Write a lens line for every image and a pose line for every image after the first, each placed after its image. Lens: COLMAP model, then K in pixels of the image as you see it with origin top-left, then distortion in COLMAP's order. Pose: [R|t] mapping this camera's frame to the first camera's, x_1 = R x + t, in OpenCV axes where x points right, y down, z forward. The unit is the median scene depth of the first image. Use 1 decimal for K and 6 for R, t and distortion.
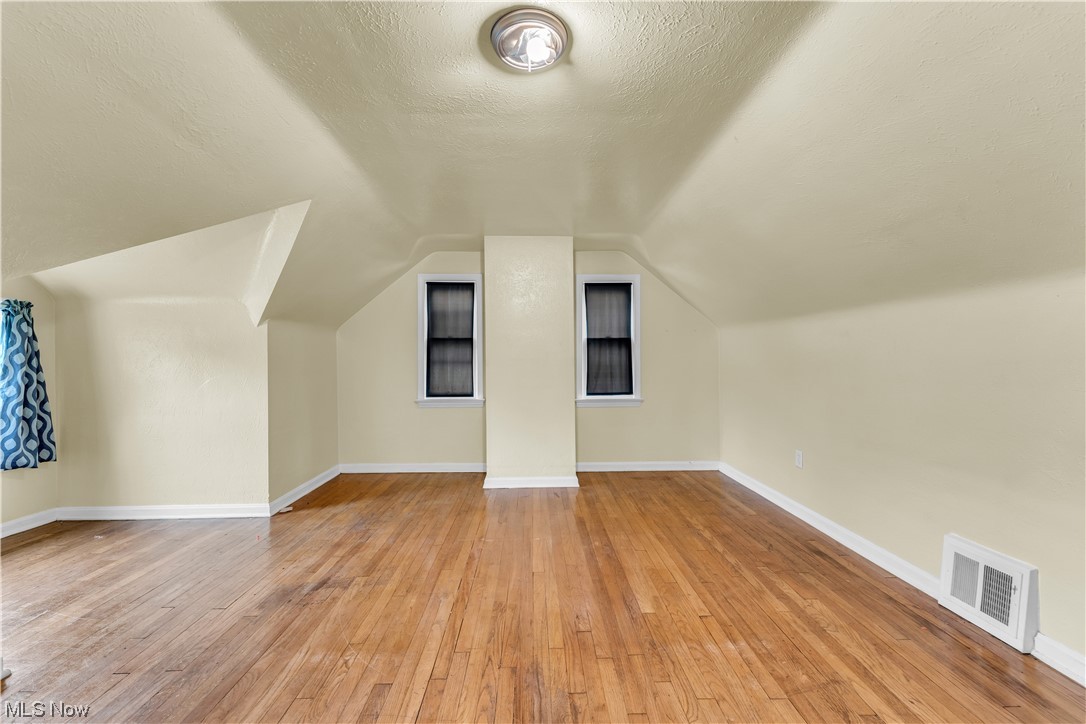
lens RADIAL K [[438.0, 0, 543.6], [0, 438.0, 363.5], [0, 0, 1]] dist [0.001429, -0.000018]
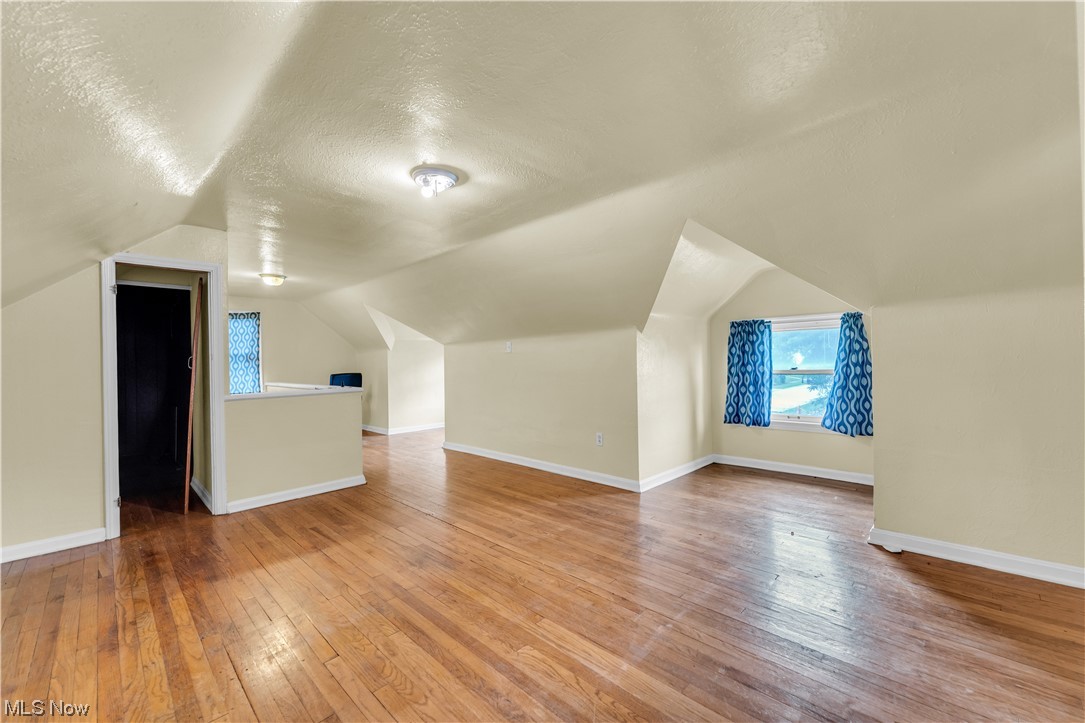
lens RADIAL K [[437.6, 0, 544.3], [0, 437.6, 362.1], [0, 0, 1]] dist [0.001429, -0.000018]
pose [[-0.716349, 0.017506, -0.697522, 0.441662], [0.023185, 0.999730, 0.001280, -0.012692], [0.697357, -0.015255, -0.716562, 1.282547]]
